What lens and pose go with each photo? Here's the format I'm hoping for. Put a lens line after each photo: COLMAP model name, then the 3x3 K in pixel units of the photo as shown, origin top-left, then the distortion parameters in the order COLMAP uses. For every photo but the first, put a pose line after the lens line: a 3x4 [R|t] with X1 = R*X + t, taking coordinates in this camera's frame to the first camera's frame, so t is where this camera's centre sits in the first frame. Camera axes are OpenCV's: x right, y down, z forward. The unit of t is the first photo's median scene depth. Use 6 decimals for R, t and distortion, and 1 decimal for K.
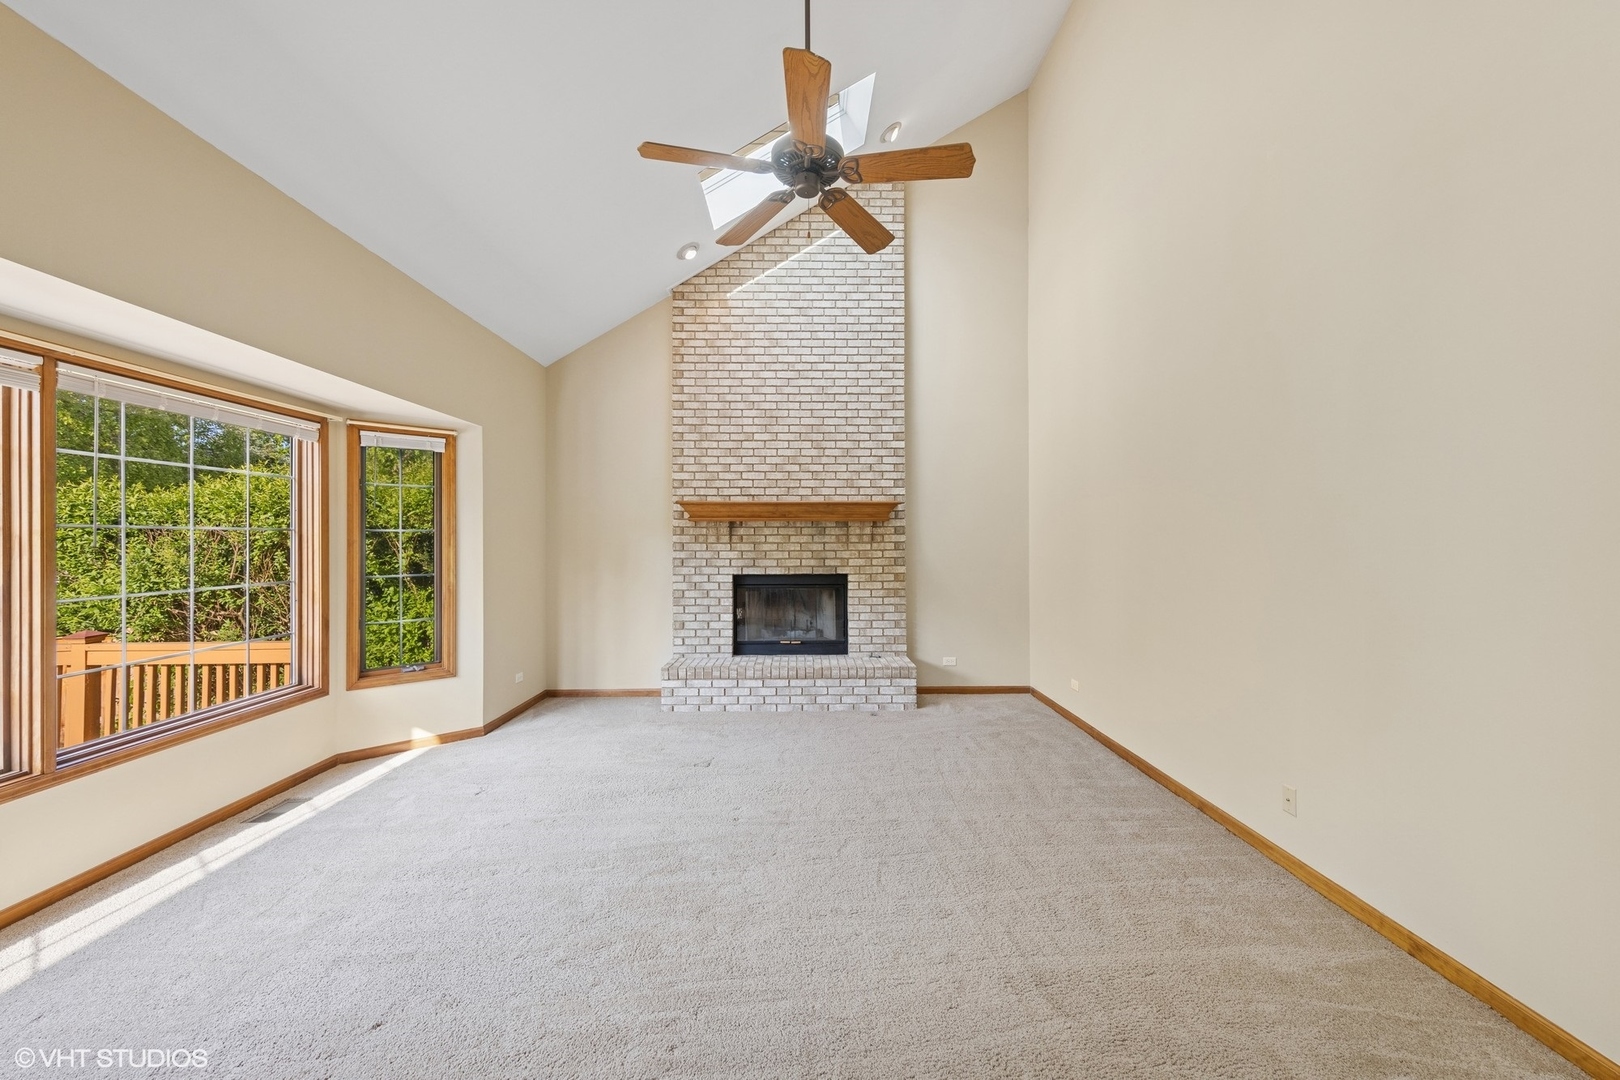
lens RADIAL K [[613.6, 0, 810.5], [0, 613.6, 536.6], [0, 0, 1]] dist [-0.000474, 0.000227]
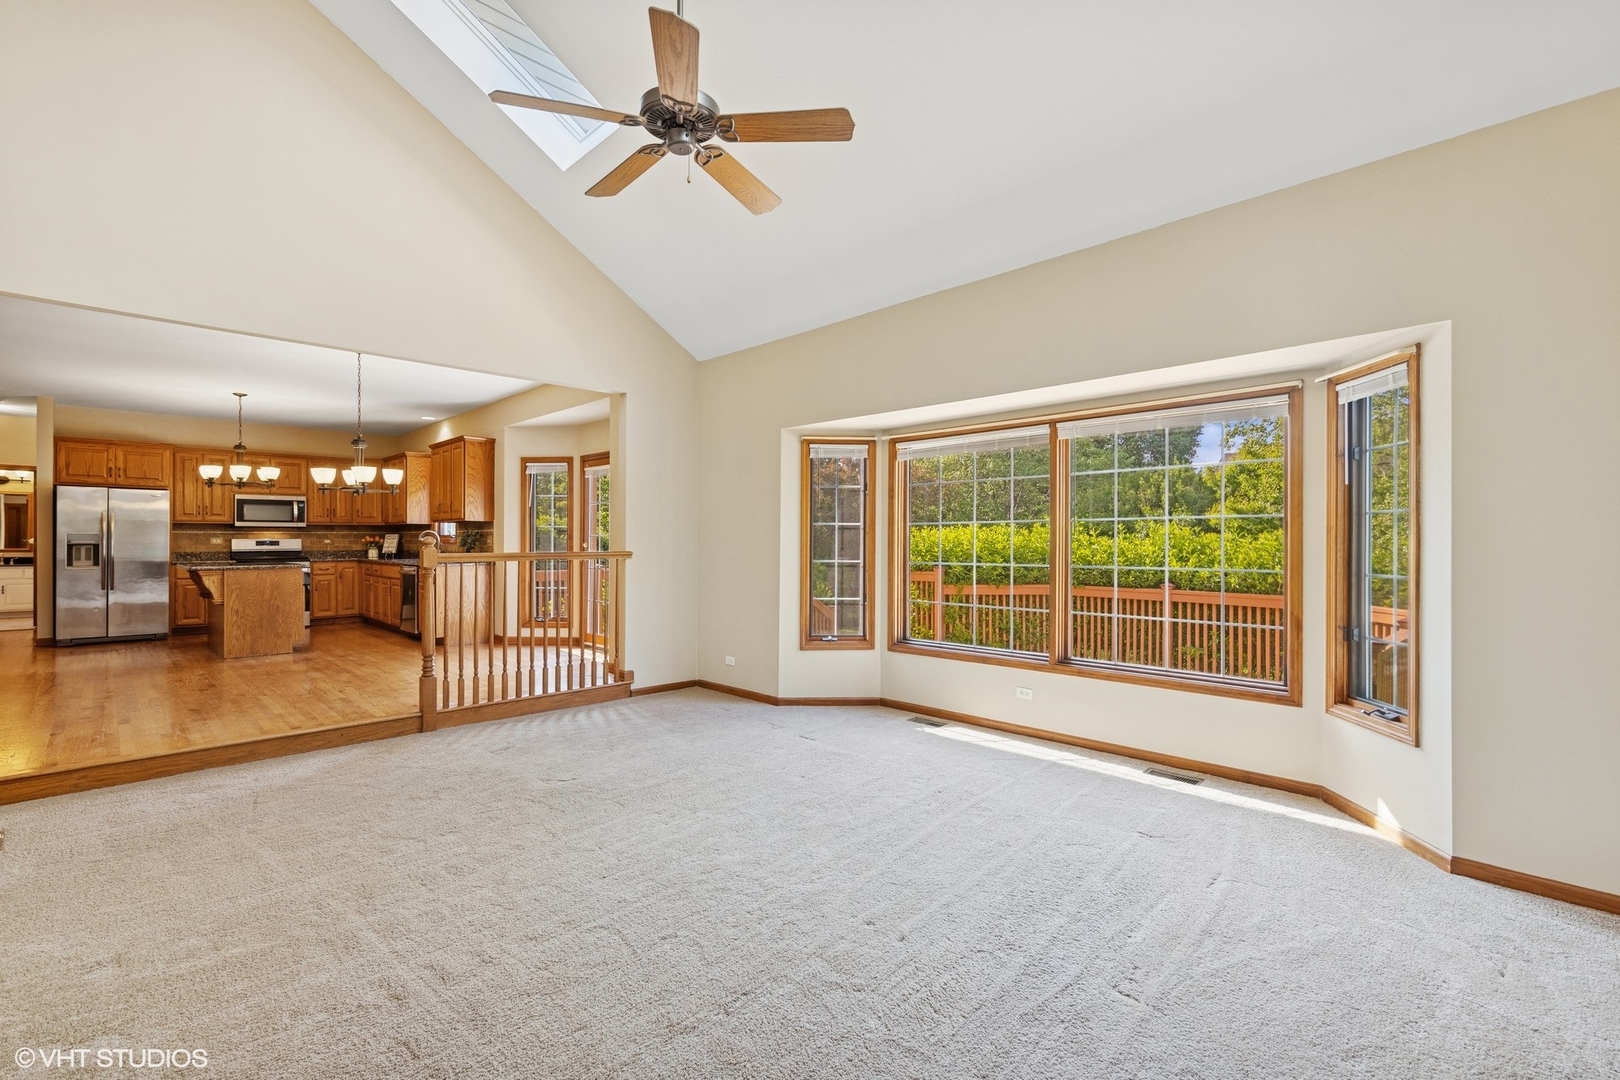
lens RADIAL K [[725.9, 0, 820.1], [0, 725.9, 537.3], [0, 0, 1]] dist [0.006248, 0.000824]
pose [[-0.724791, 0.000359, -0.688969, 0.274430], [0.008305, 0.999932, -0.008216, 0.016145], [0.688919, -0.011676, -0.724745, 0.875736]]
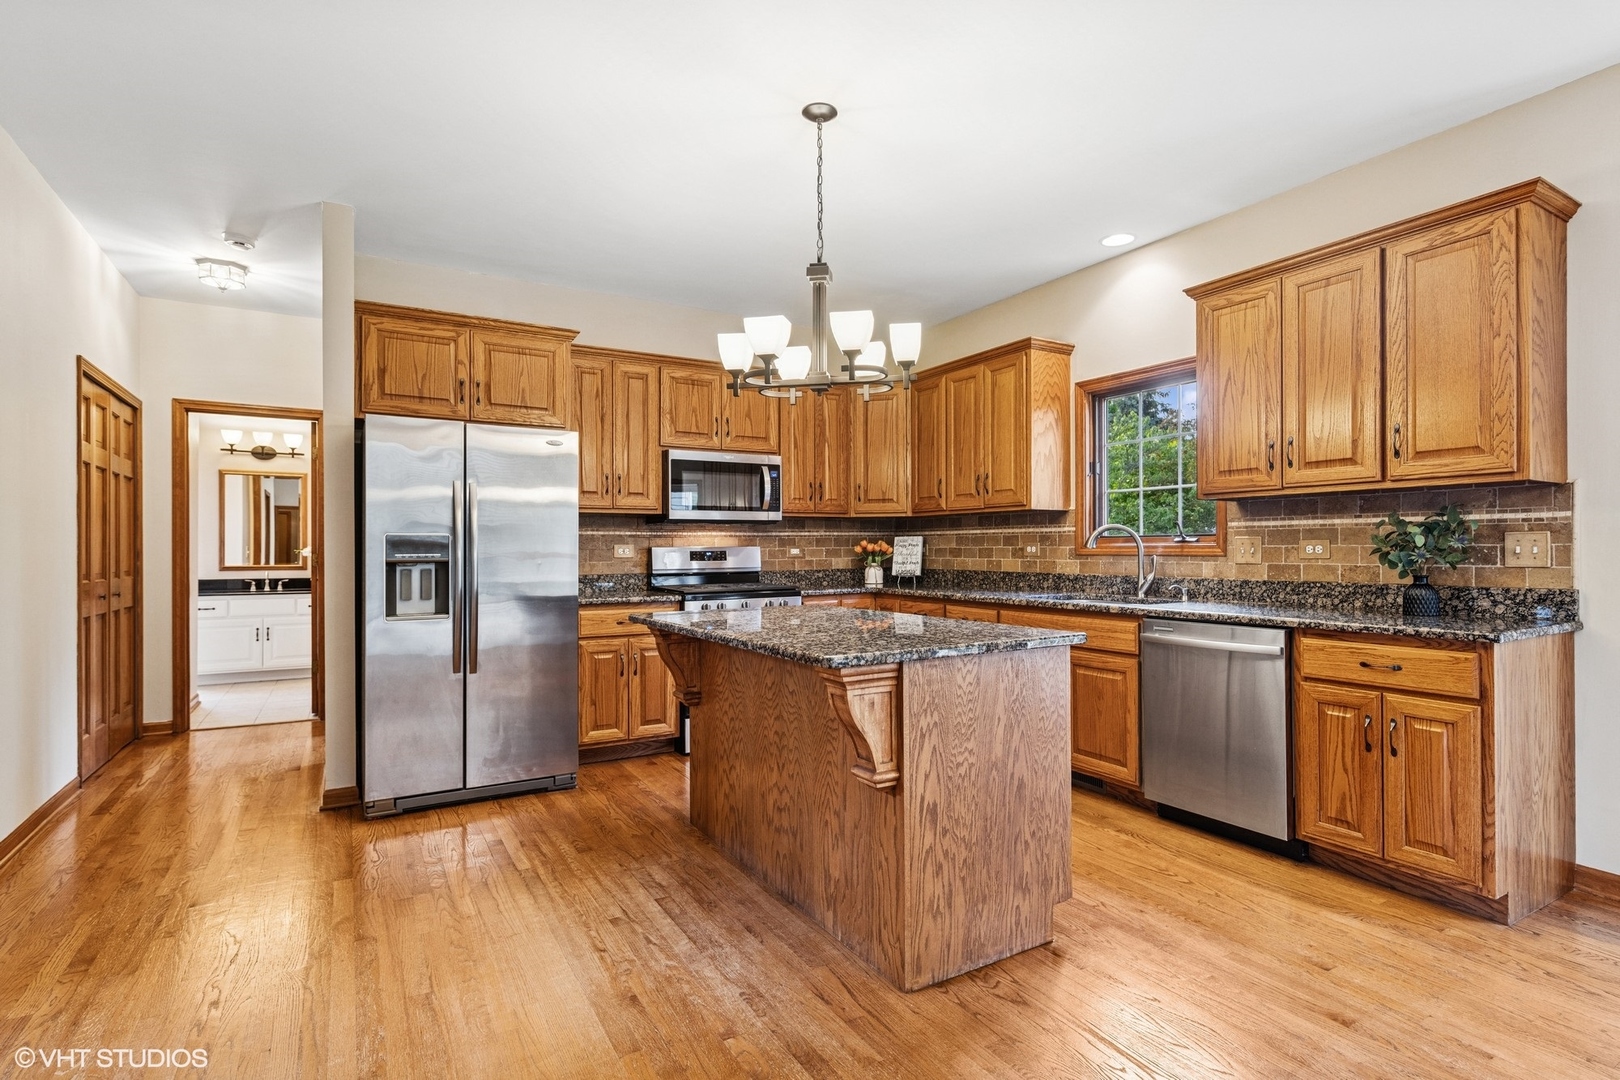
lens RADIAL K [[780.0, 0, 814.7], [0, 780.0, 546.1], [0, 0, 1]] dist [0.011313, -0.000741]
pose [[-0.868250, 0.005099, -0.496101, 0.372686], [0.010497, 0.999912, -0.008094, 0.001866], [0.496016, -0.012235, -0.868227, -0.531011]]
